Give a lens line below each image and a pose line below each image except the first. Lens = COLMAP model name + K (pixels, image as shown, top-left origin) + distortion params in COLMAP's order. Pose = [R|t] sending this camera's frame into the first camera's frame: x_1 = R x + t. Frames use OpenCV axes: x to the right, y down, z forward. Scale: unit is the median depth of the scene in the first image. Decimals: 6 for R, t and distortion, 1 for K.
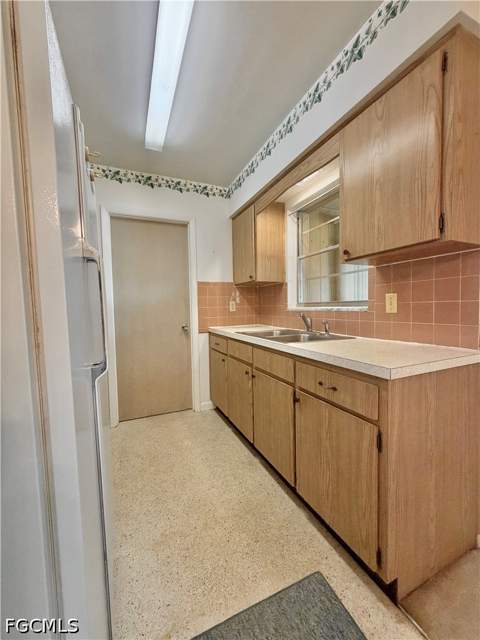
lens RADIAL K [[254.7, 0, 241.2], [0, 254.7, 319.1], [0, 0, 1]] dist [-0.000289, 0.000303]
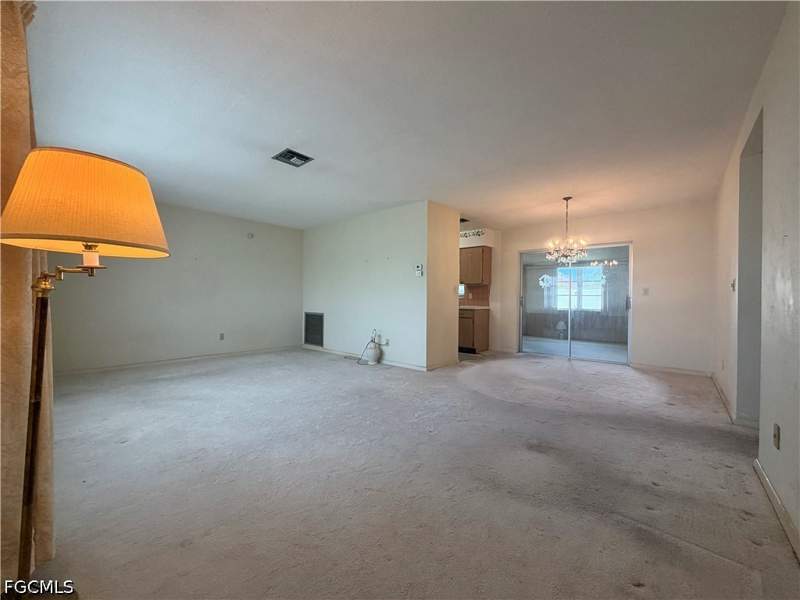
lens RADIAL K [[318.3, 0, 400.1], [0, 318.3, 297.8], [0, 0, 1]] dist [-0.000289, 0.000303]
pose [[0.910657, 0.035799, 0.411609, -1.260308], [-0.013458, 0.998281, -0.057048, 0.129754], [-0.412944, 0.046412, 0.909573, -1.554744]]
